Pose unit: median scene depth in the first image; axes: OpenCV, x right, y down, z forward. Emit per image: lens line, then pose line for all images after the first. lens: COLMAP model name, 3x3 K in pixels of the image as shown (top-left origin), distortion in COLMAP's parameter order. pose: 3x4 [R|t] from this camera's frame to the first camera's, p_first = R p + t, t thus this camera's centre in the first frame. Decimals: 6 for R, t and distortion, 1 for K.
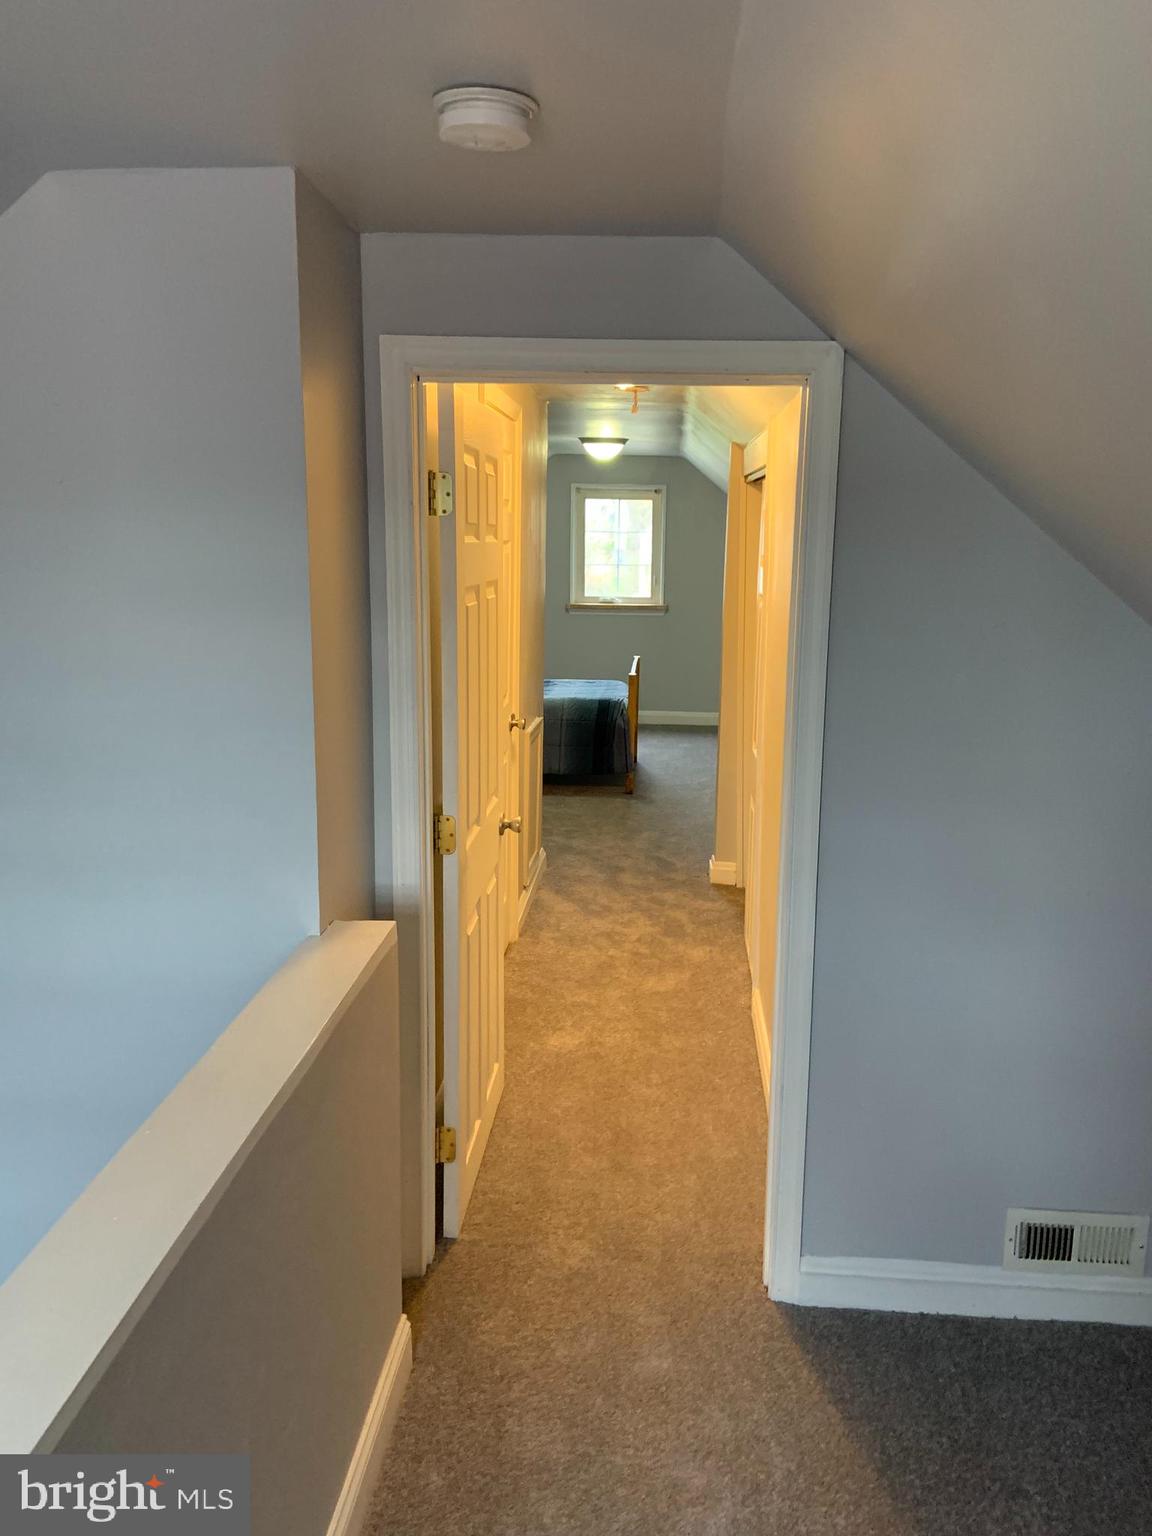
lens RADIAL K [[1158.8, 0, 577.8], [0, 1158.8, 761.8], [0, 0, 1]] dist [0.110813, -0.142338]
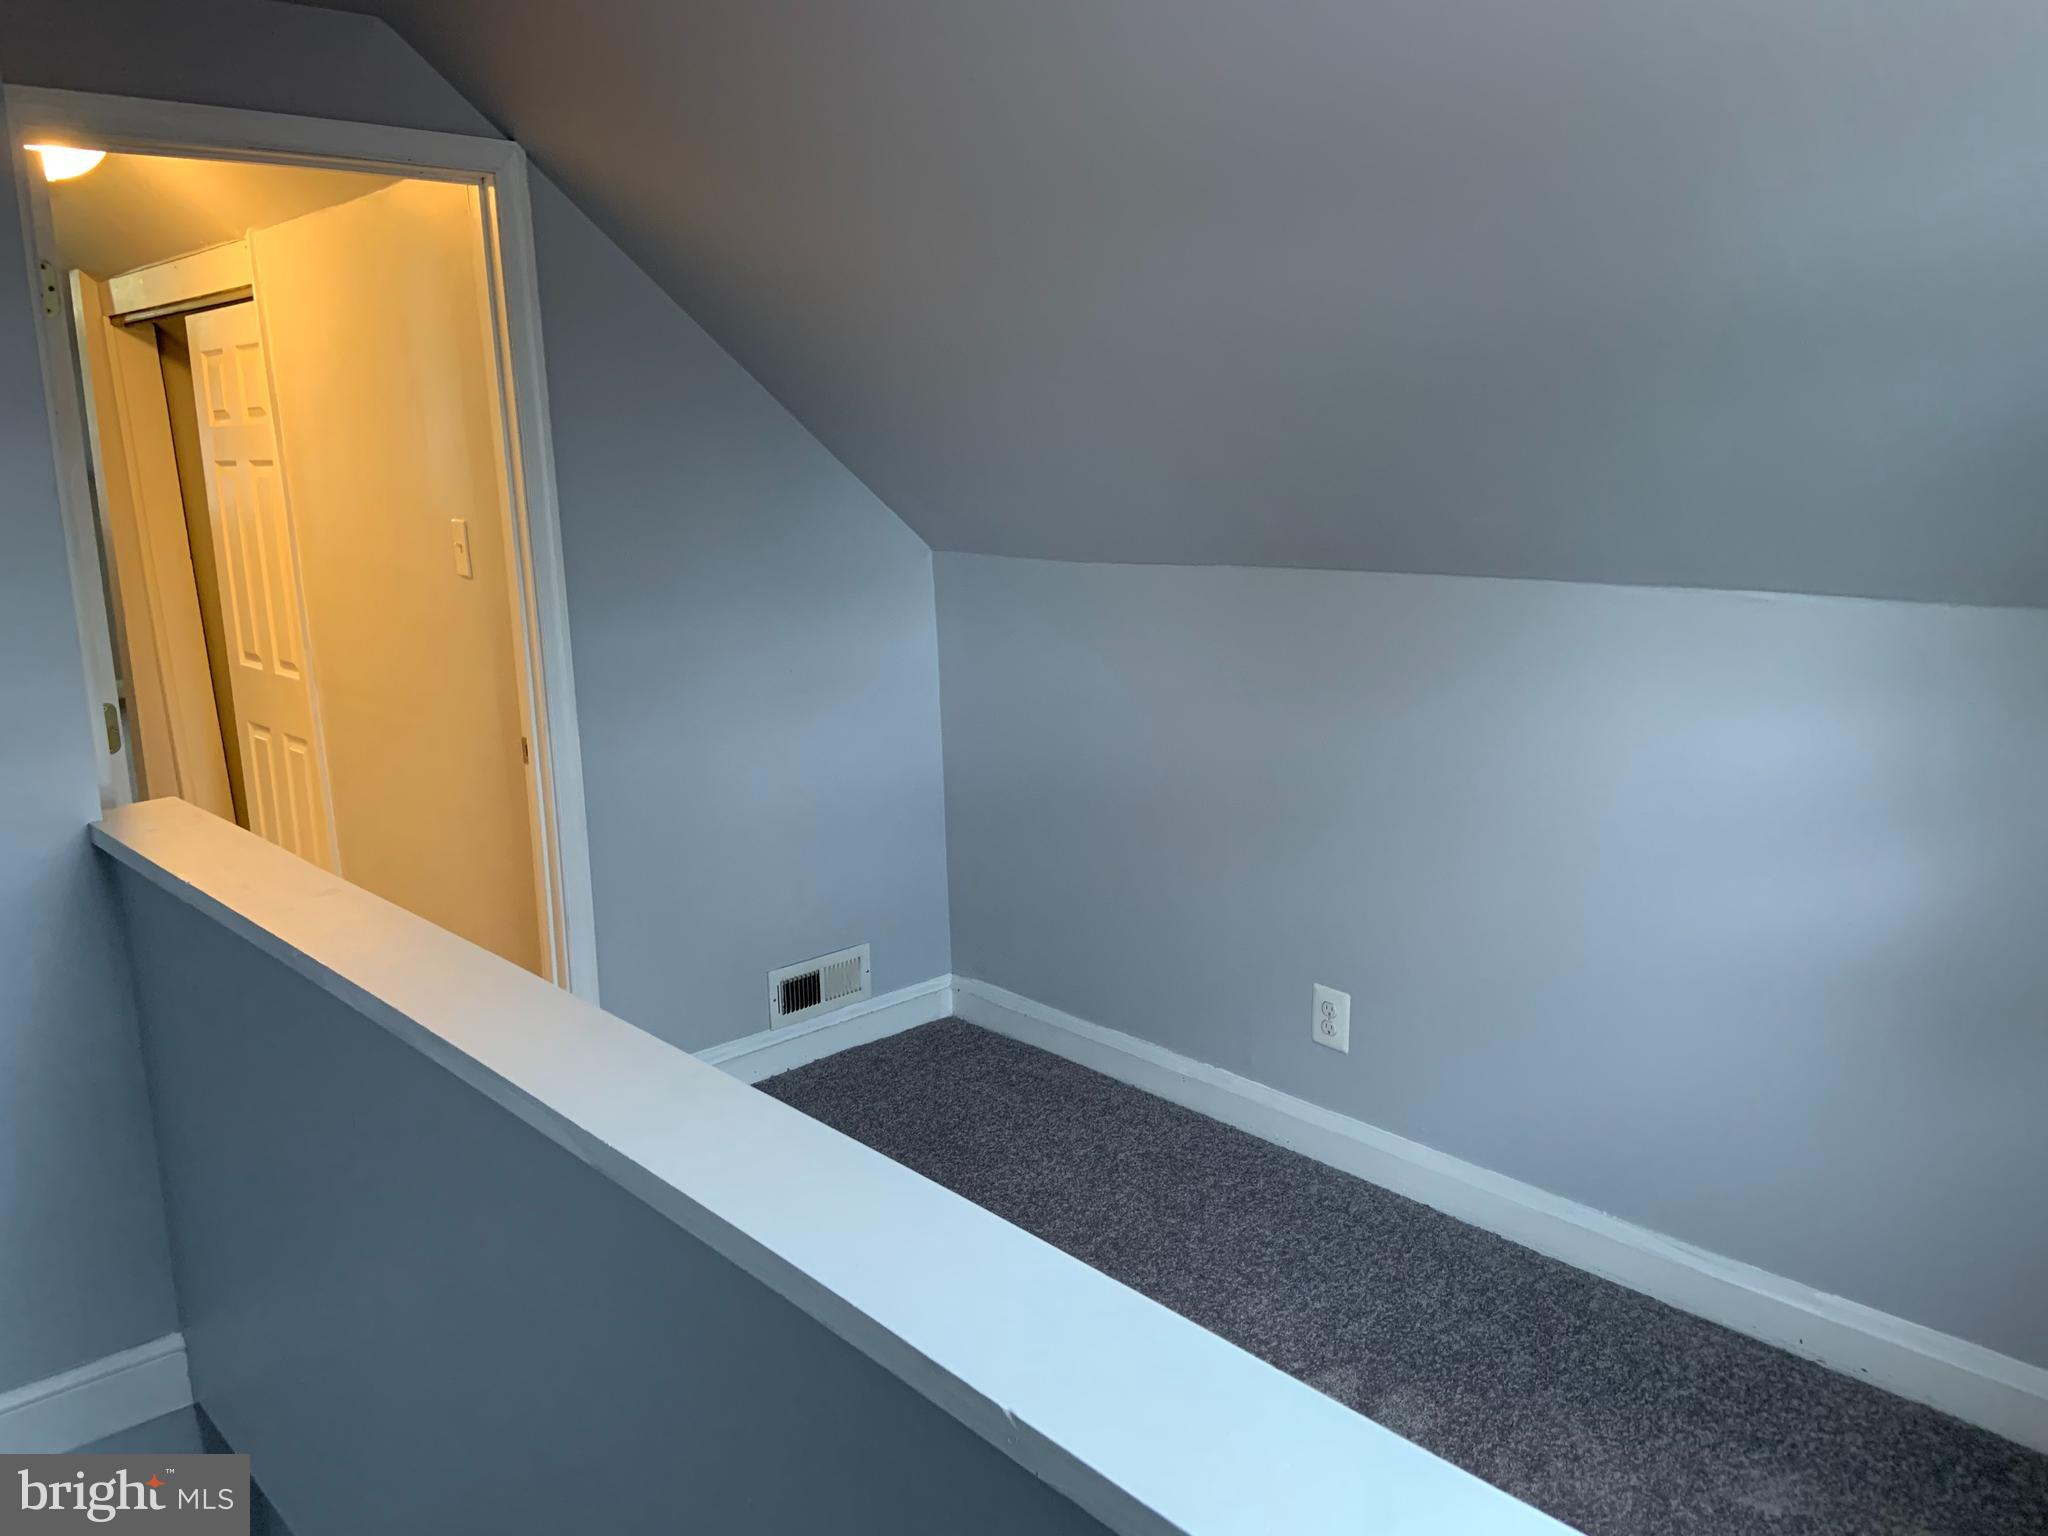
lens RADIAL K [[1545.1, 0, 1020.8], [0, 1545.1, 769.2], [0, 0, 1]] dist [0.110813, -0.142338]
pose [[0.690226, -0.188835, 0.698520, -0.444000], [0.175503, 0.980211, 0.091568, 0.103098], [-0.701988, 0.059390, 0.709708, -0.195084]]
